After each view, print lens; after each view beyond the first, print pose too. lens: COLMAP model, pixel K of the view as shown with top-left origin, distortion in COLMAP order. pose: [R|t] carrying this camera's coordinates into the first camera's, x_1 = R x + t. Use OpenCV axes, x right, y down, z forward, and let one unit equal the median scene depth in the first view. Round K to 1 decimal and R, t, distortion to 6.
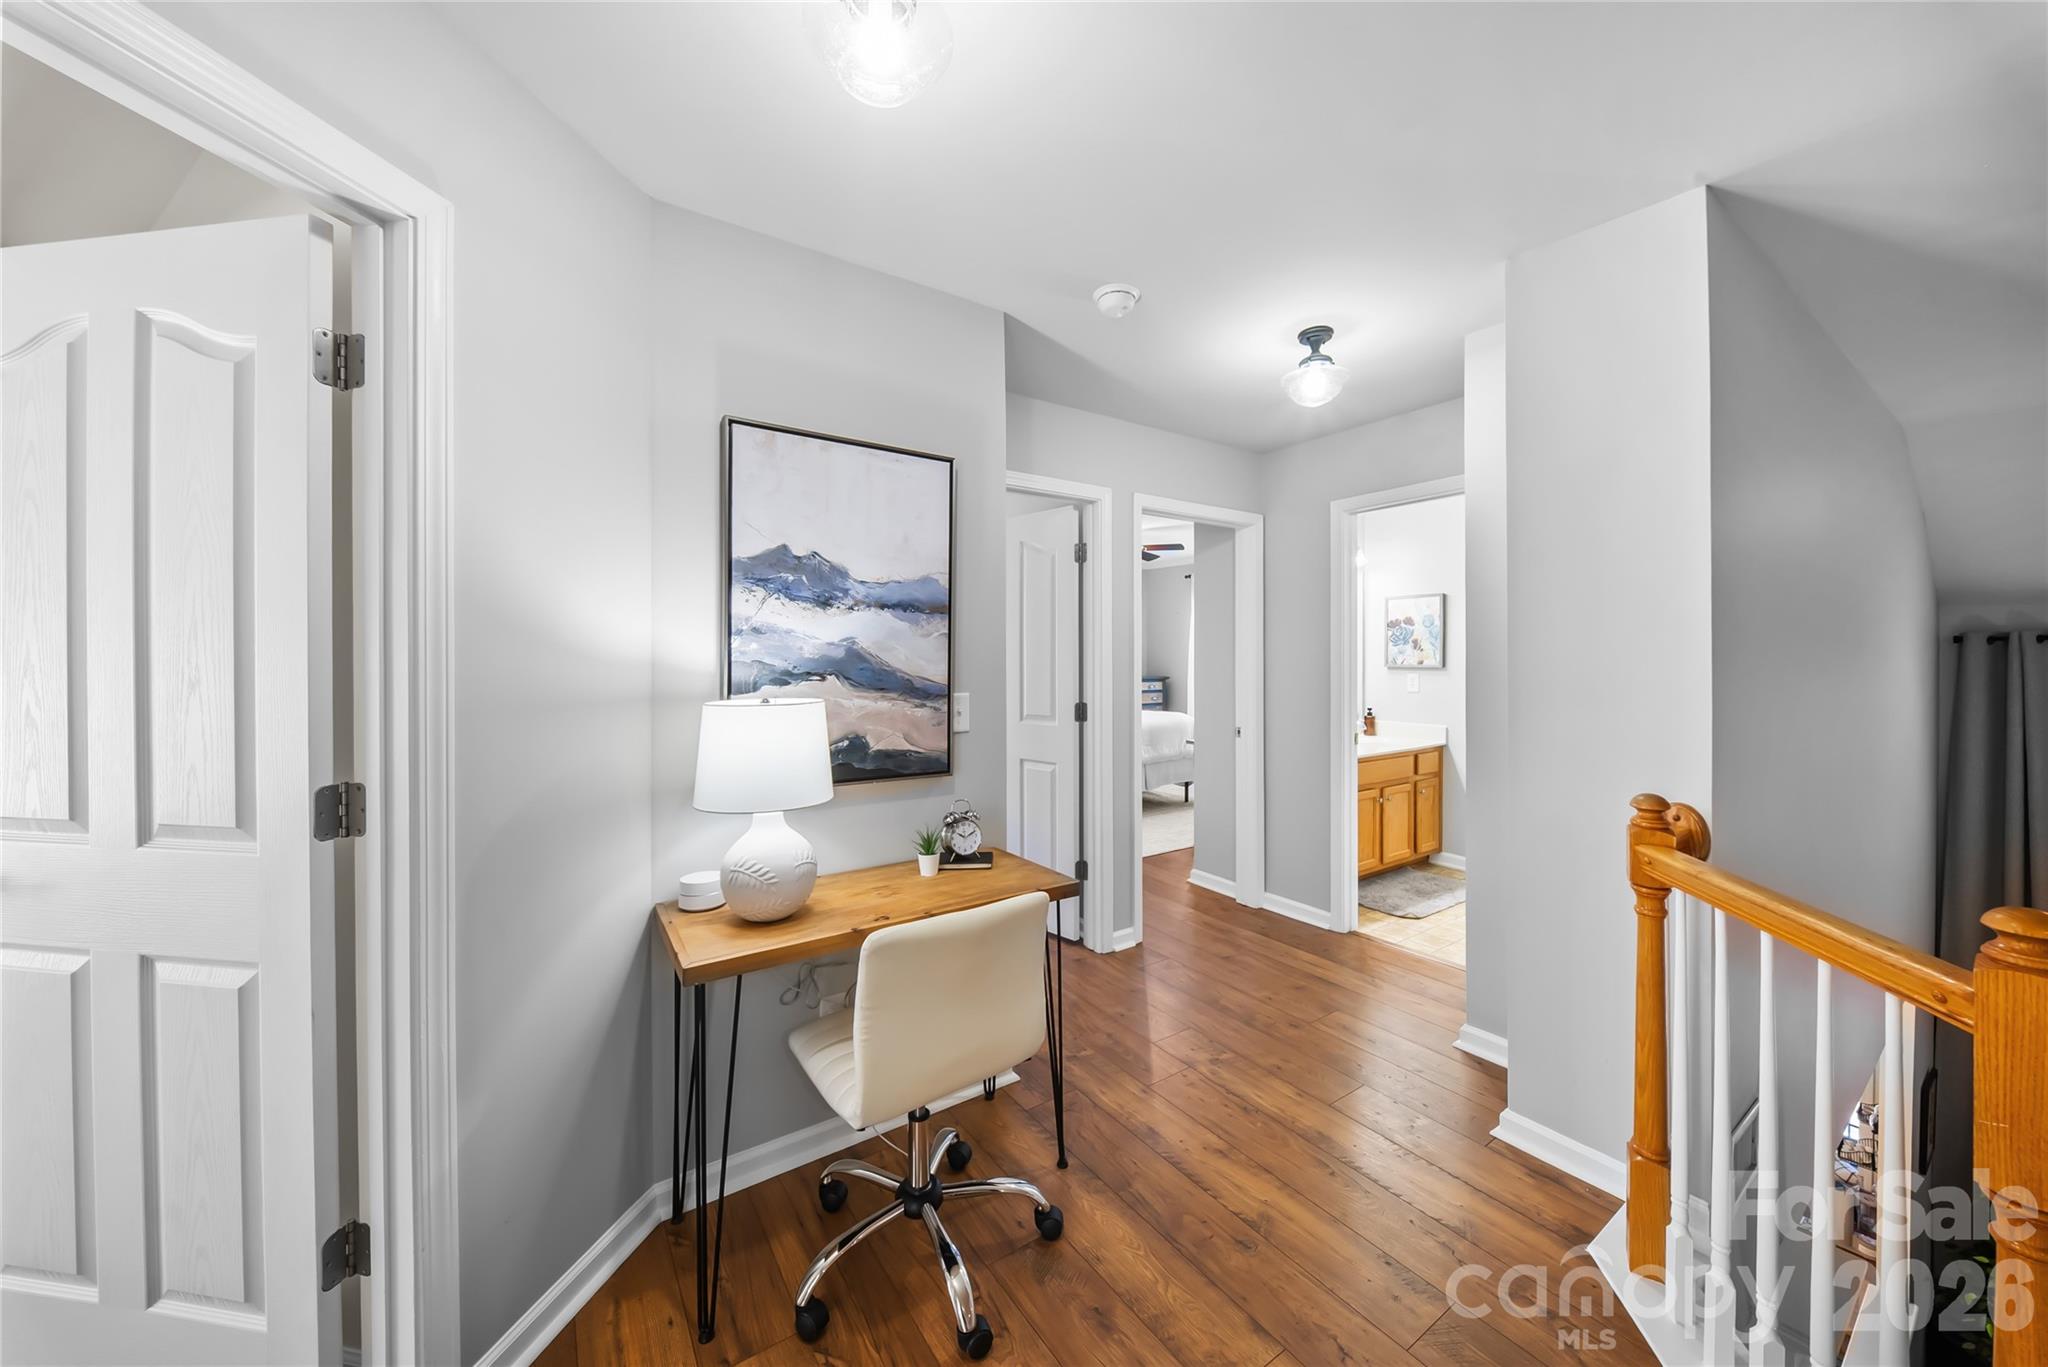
lens RADIAL K [[723.2, 0, 1032.5], [0, 723.2, 665.4], [0, 0, 1]] dist [0.000091, -0.000237]
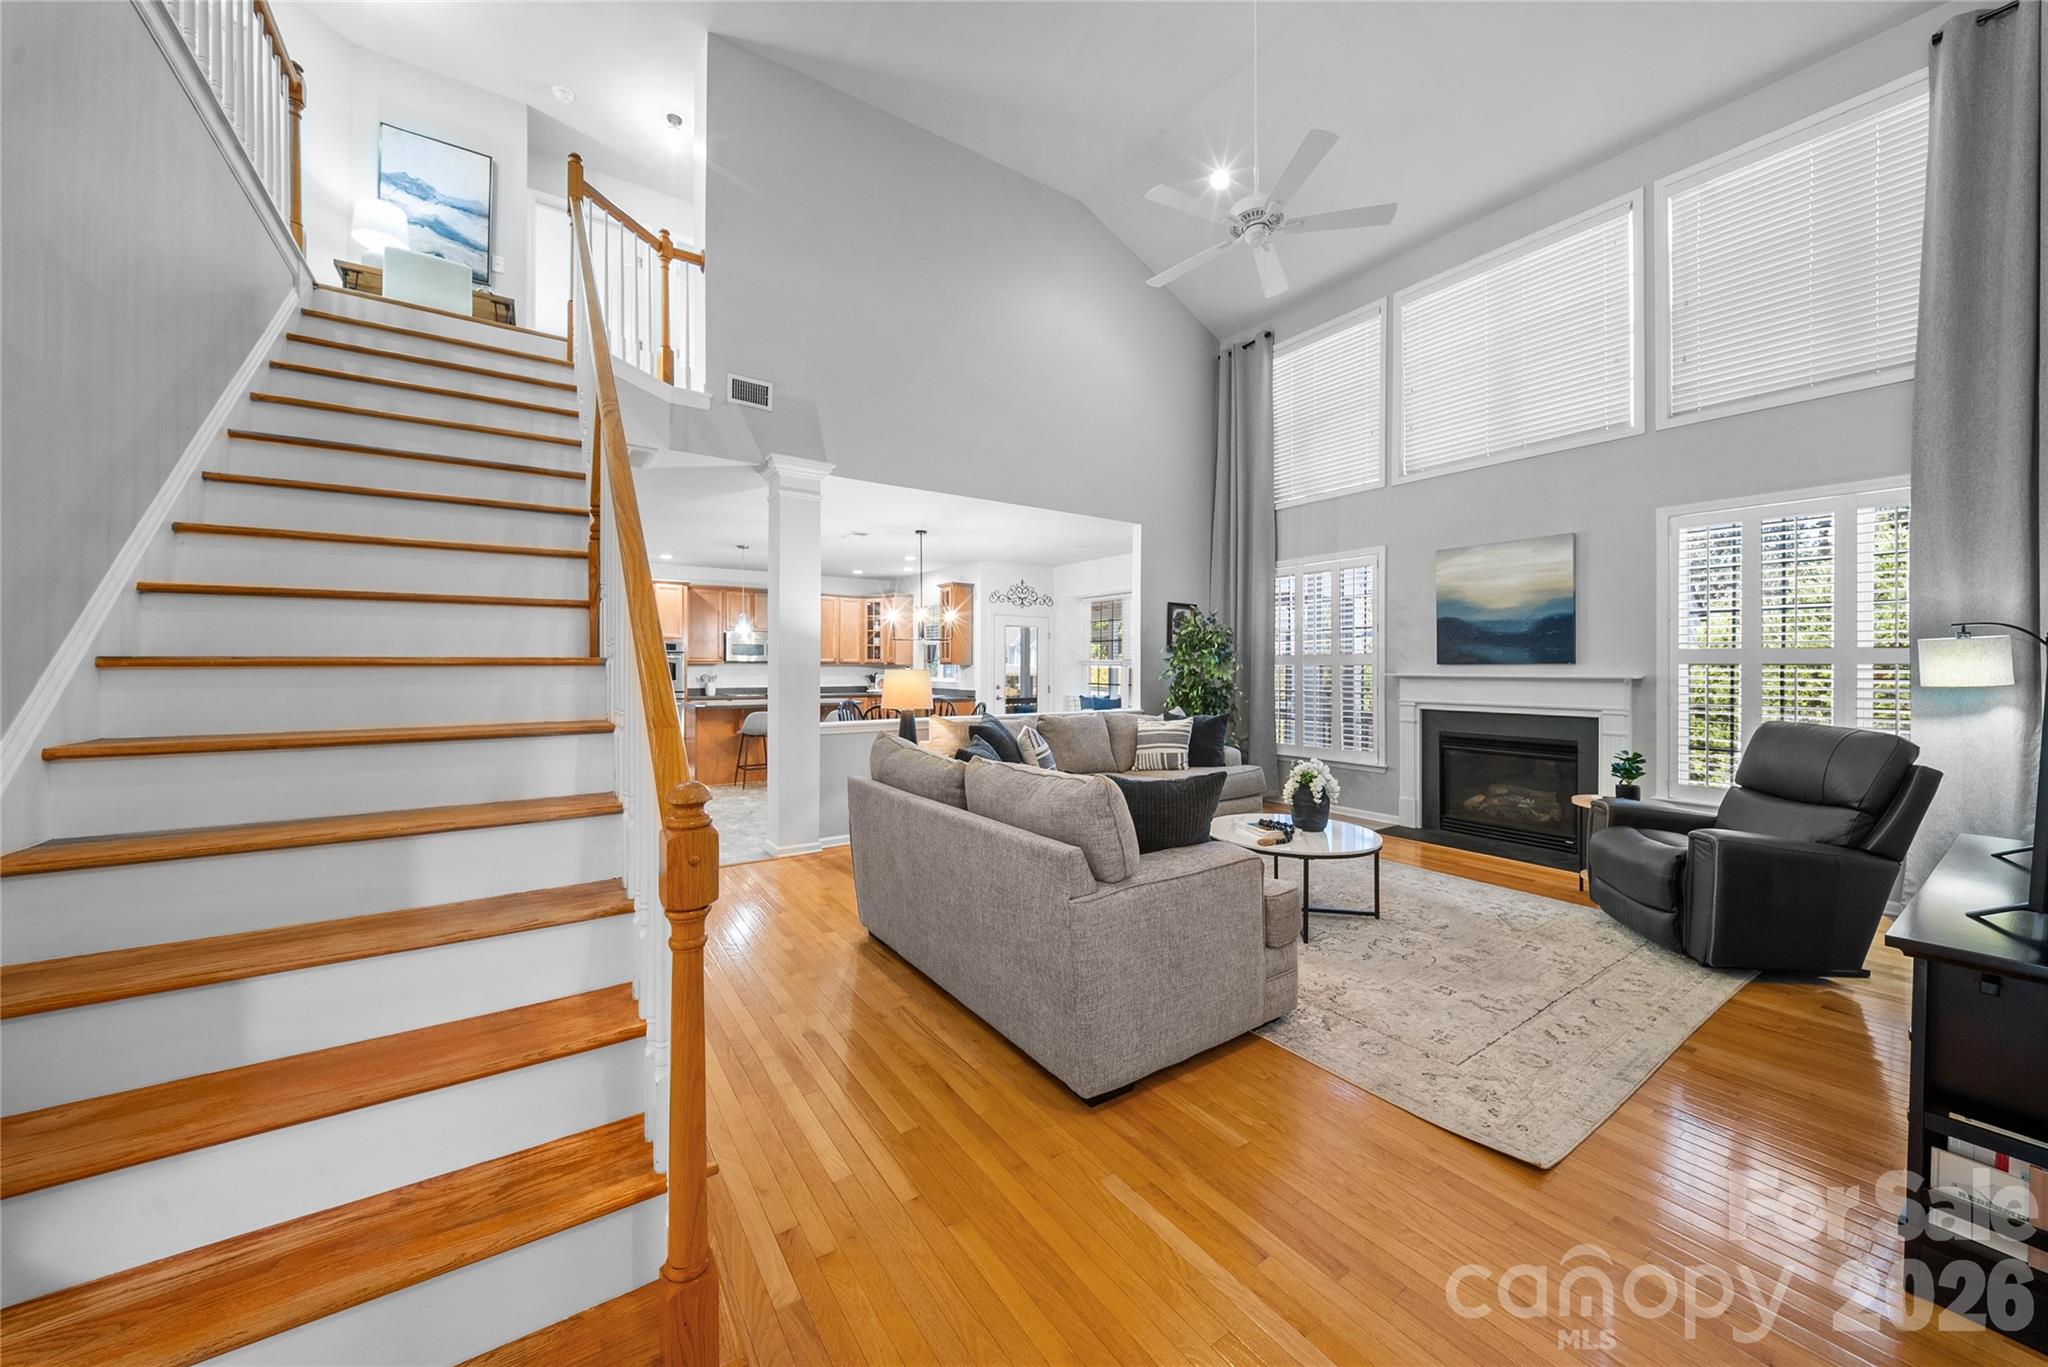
lens RADIAL K [[723.2, 0, 1013.1], [0, 723.2, 671.6], [0, 0, 1]] dist [0.000091, -0.000237]
pose [[0.999736, -0.001436, -0.022938, 1.759645], [0.001530, 0.999991, 0.004076, 1.494470], [0.022932, -0.004110, 0.999729, -1.463128]]
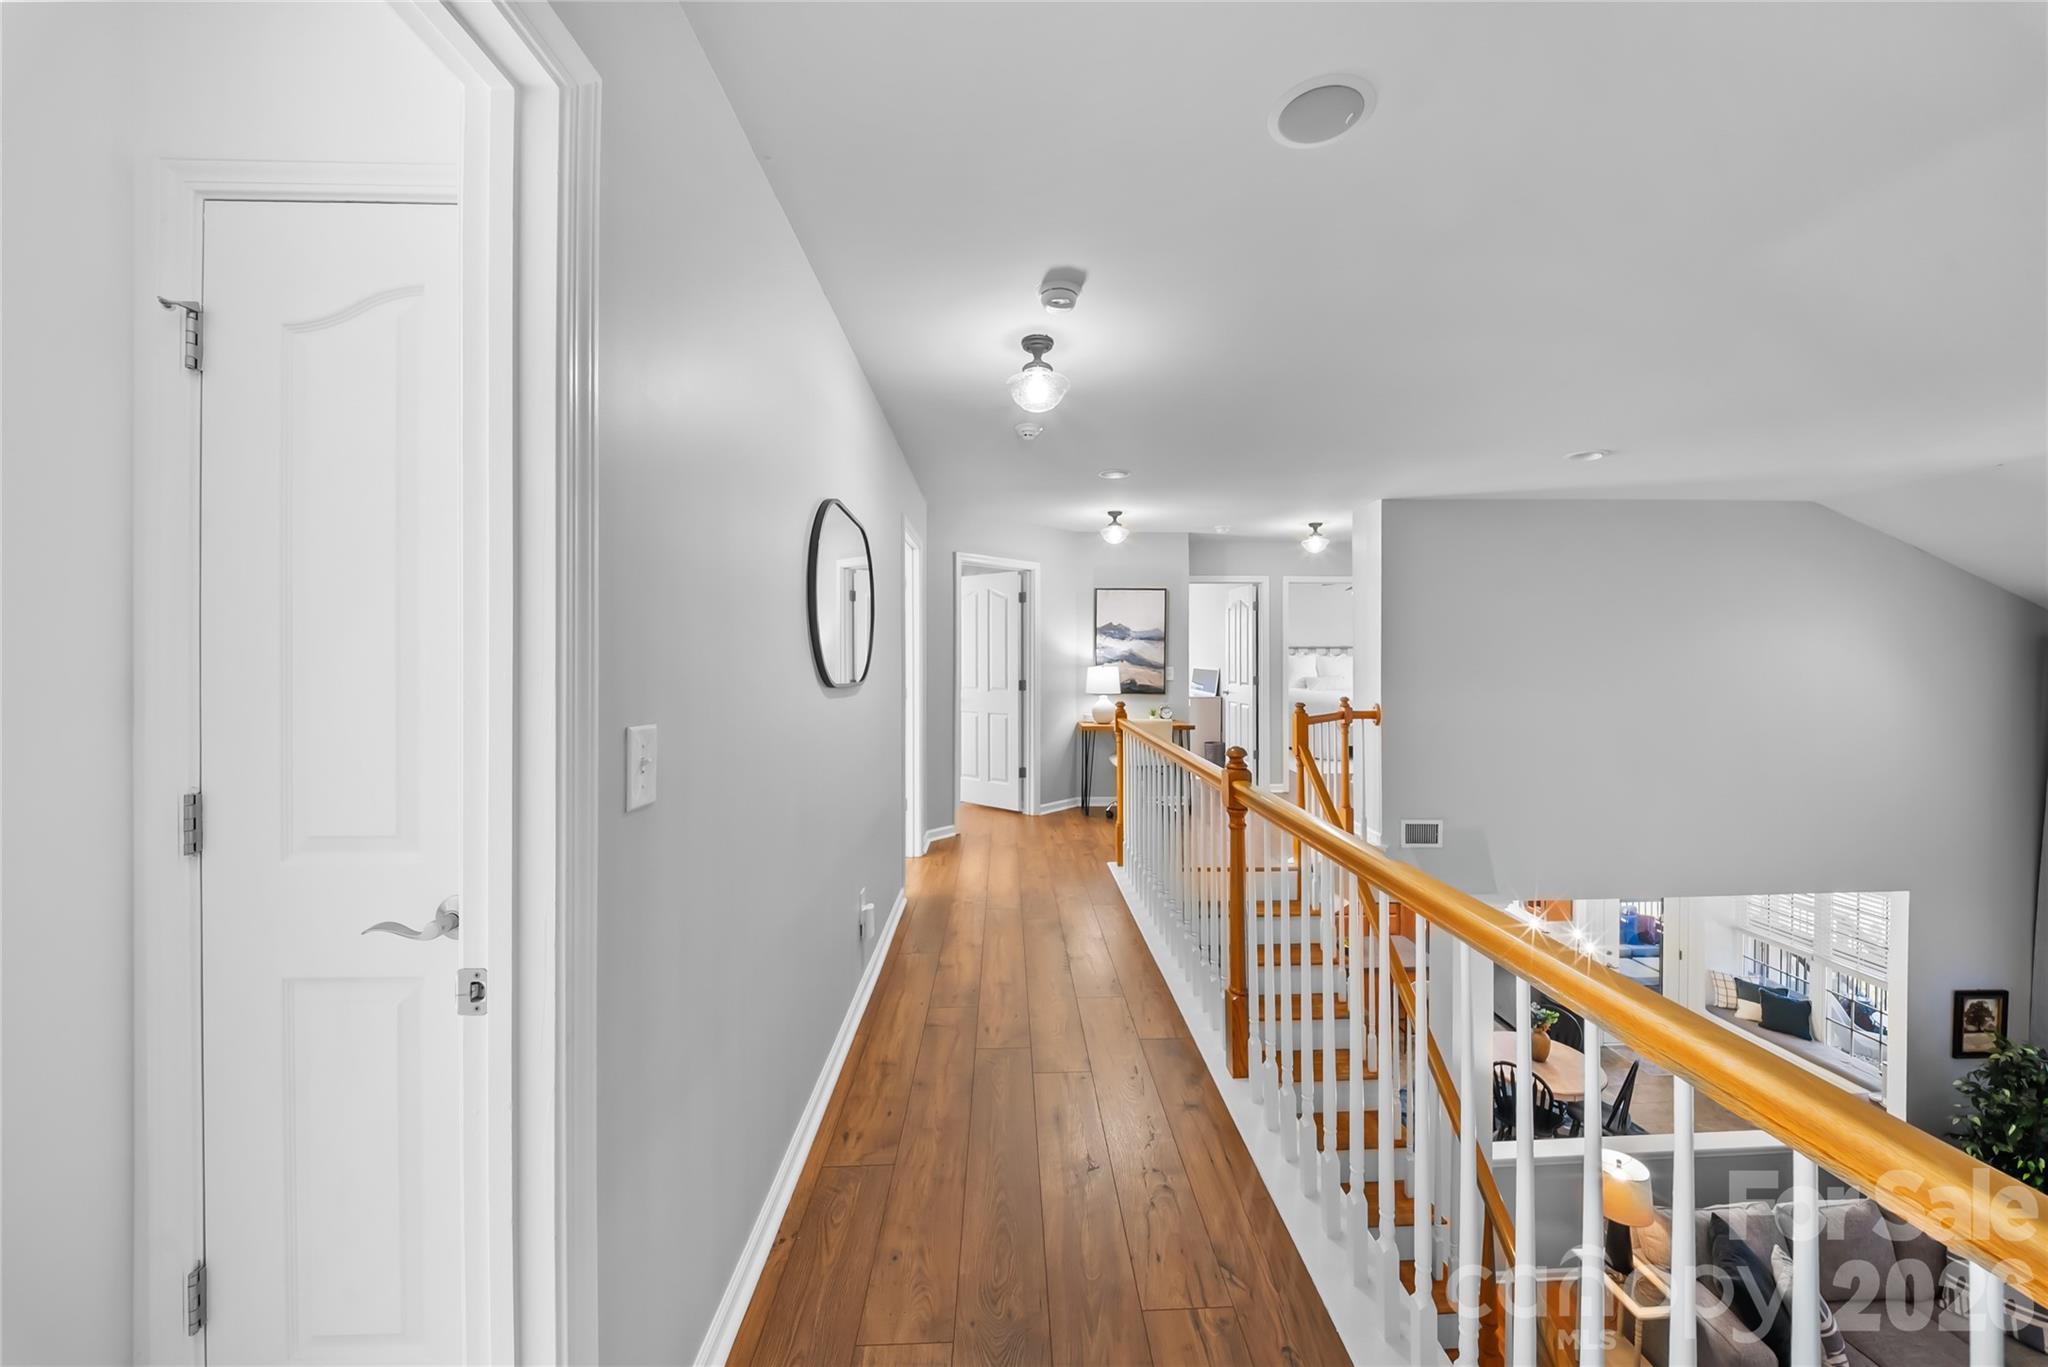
lens RADIAL K [[723.2, 0, 1033.1], [0, 723.2, 662.0], [0, 0, 1]] dist [0.000091, -0.000237]
pose [[0.843861, 0.000843, -0.536562, 1.049812], [-0.003033, 0.999990, -0.003199, 0.029270], [0.536554, 0.004327, 0.843855, -1.851511]]
